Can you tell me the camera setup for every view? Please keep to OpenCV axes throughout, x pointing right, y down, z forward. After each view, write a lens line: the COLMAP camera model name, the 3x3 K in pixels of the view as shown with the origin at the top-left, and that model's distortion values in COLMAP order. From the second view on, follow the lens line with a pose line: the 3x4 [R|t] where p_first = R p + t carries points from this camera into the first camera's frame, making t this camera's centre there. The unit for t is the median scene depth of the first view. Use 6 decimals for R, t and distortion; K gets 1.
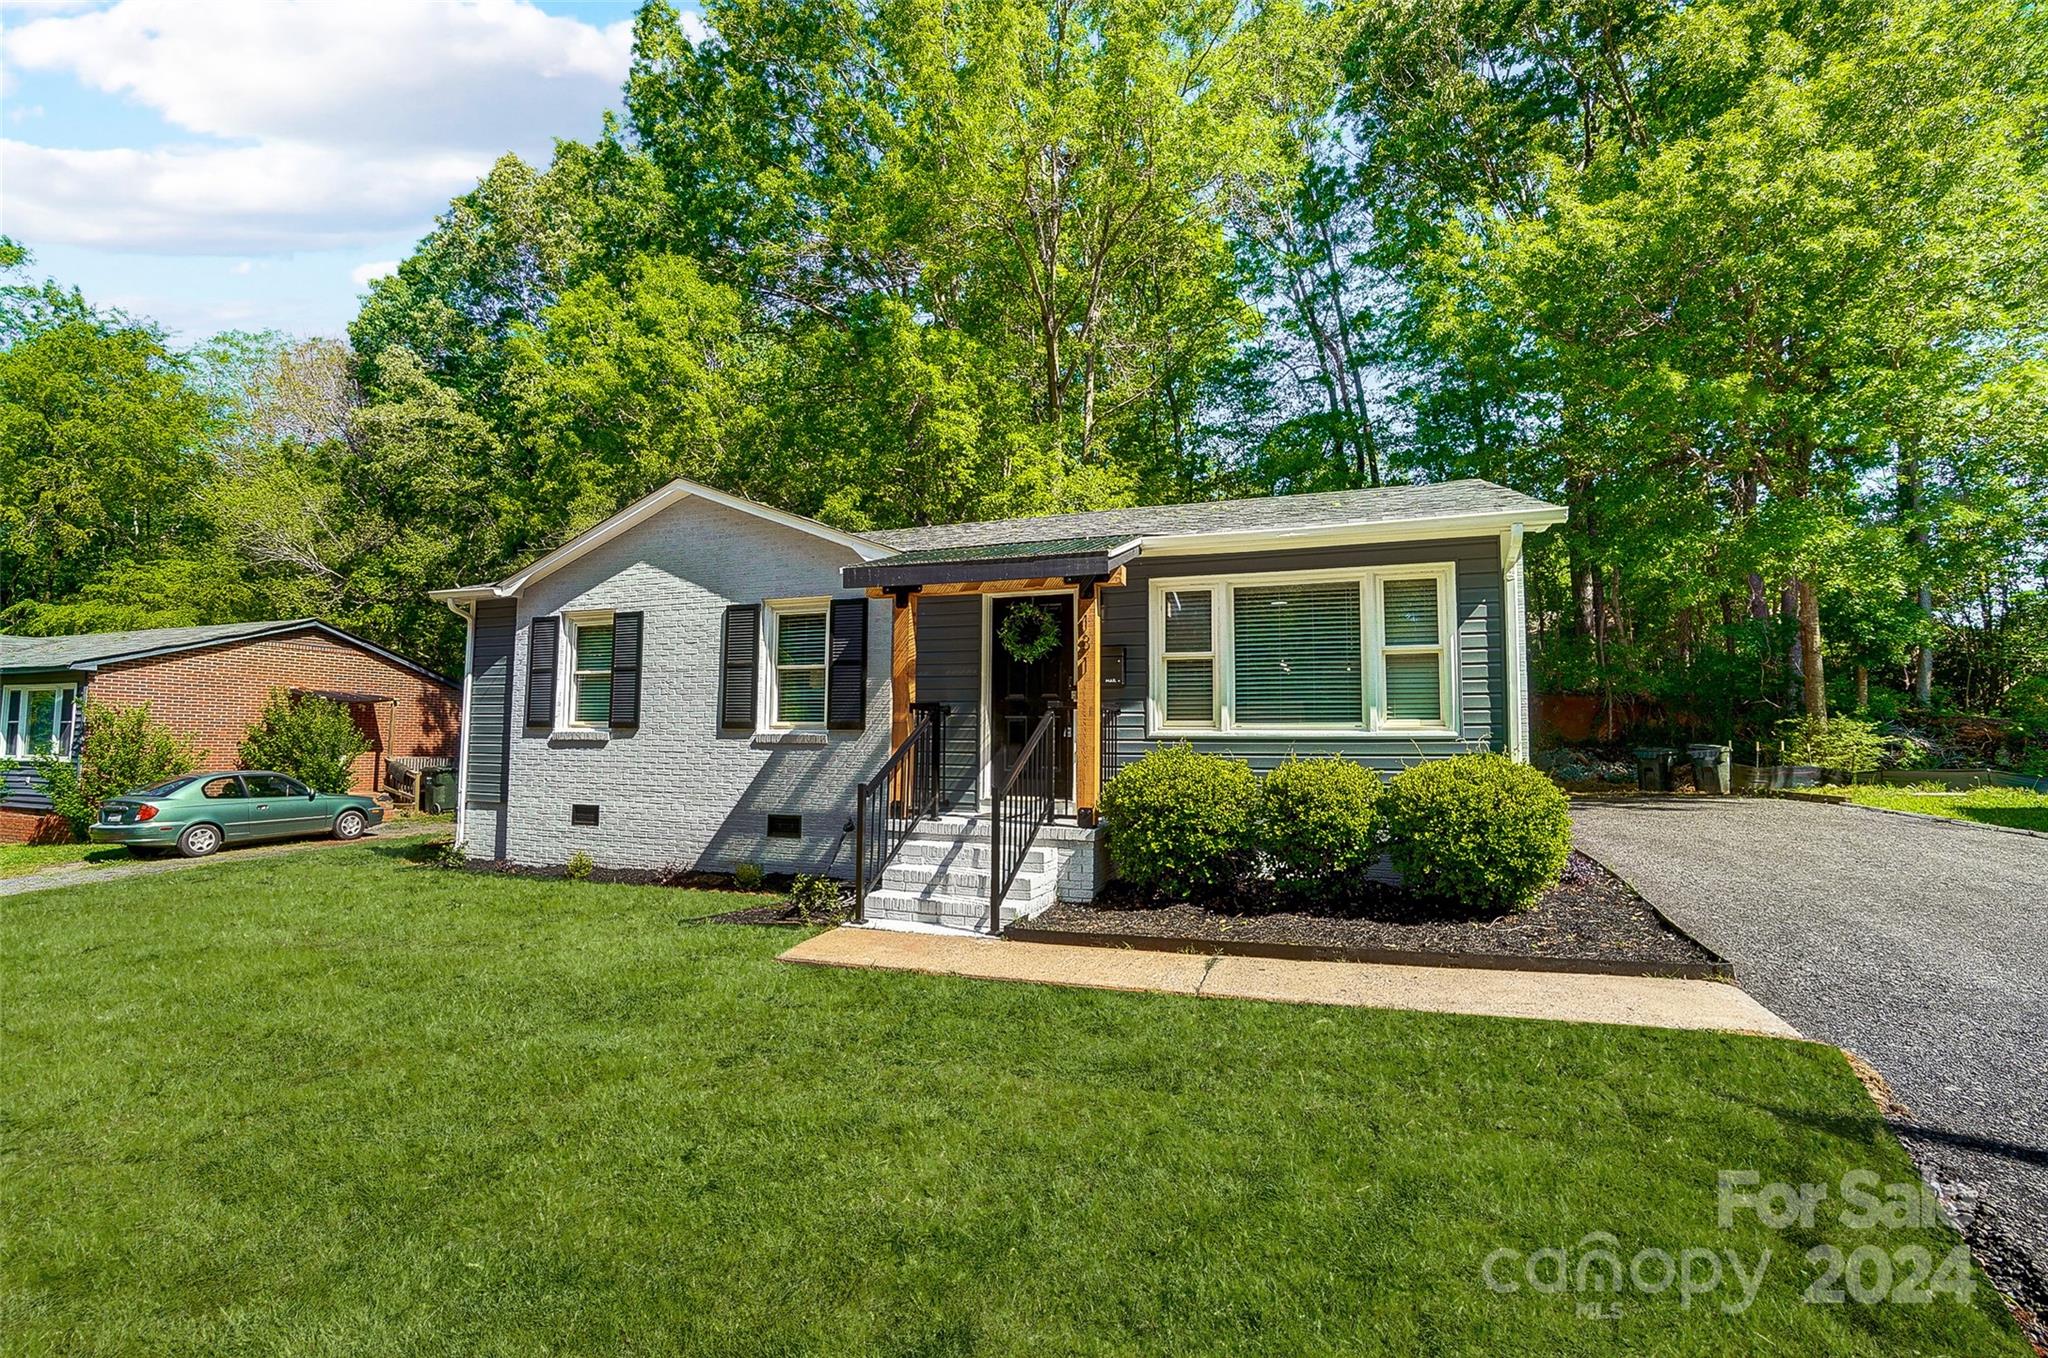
lens RADIAL K [[917.3, 0, 994.2], [0, 917.3, 675.8], [0, 0, 1]] dist [-0.066755, 0.021084]
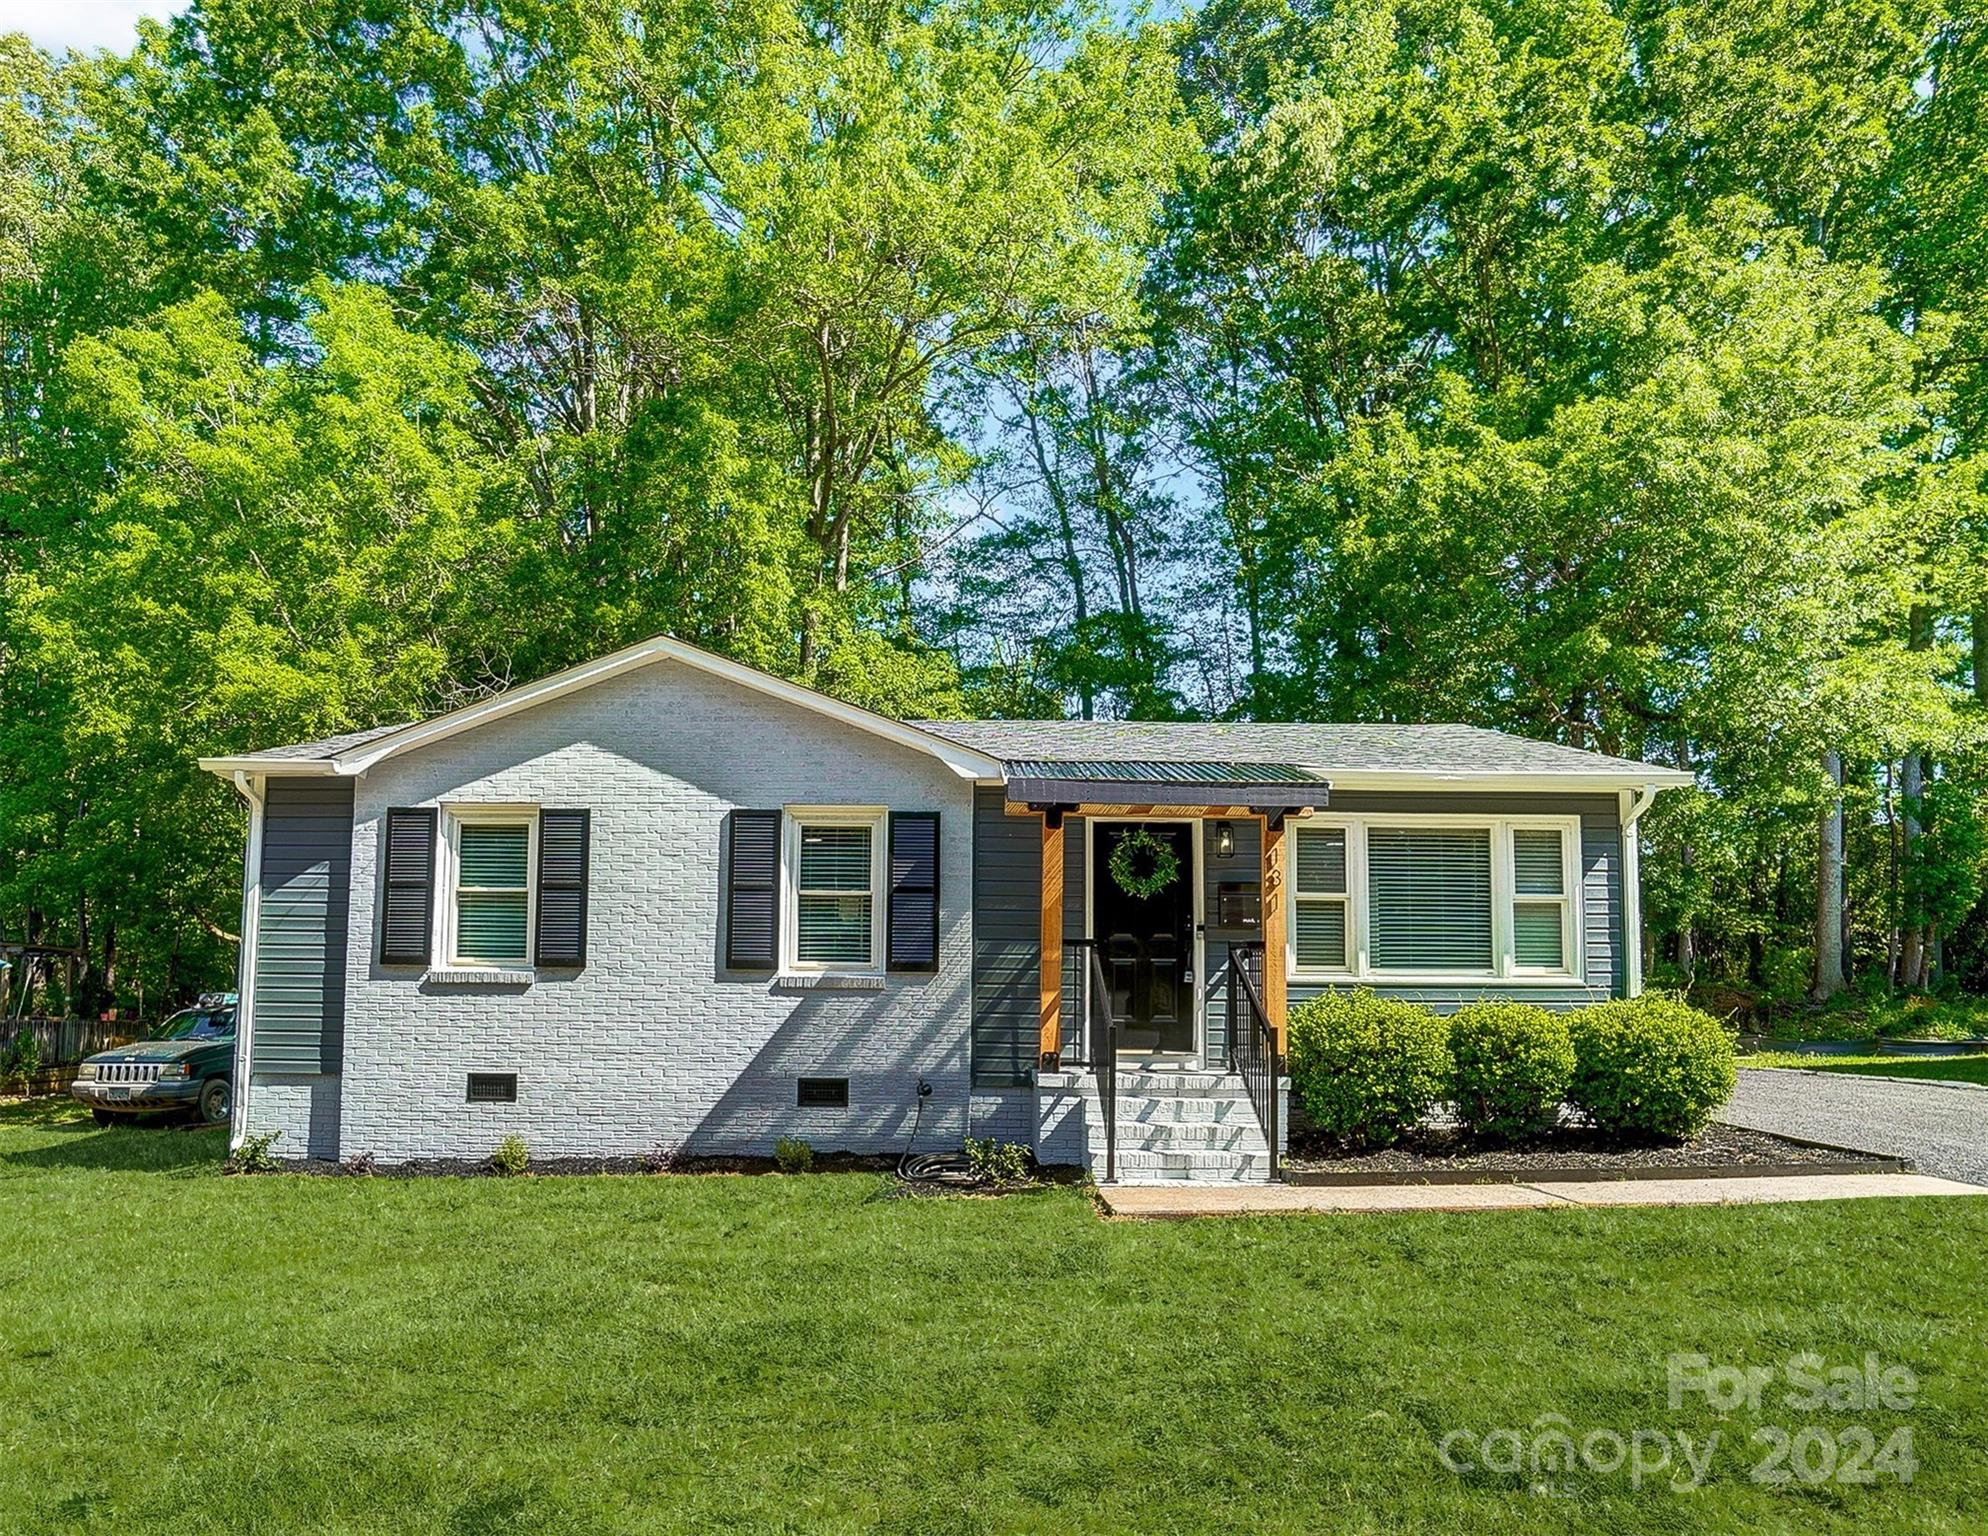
lens RADIAL K [[1235.6, 0, 994.6], [0, 1235.6, 932.1], [0, 0, 1]] dist [-0.050248, 0.003725]
pose [[0.933598, 0.027993, 0.357226, -0.468916], [-0.029149, 0.999573, -0.002149, 0.022887], [-0.357134, -0.008407, 0.934015, -0.053824]]
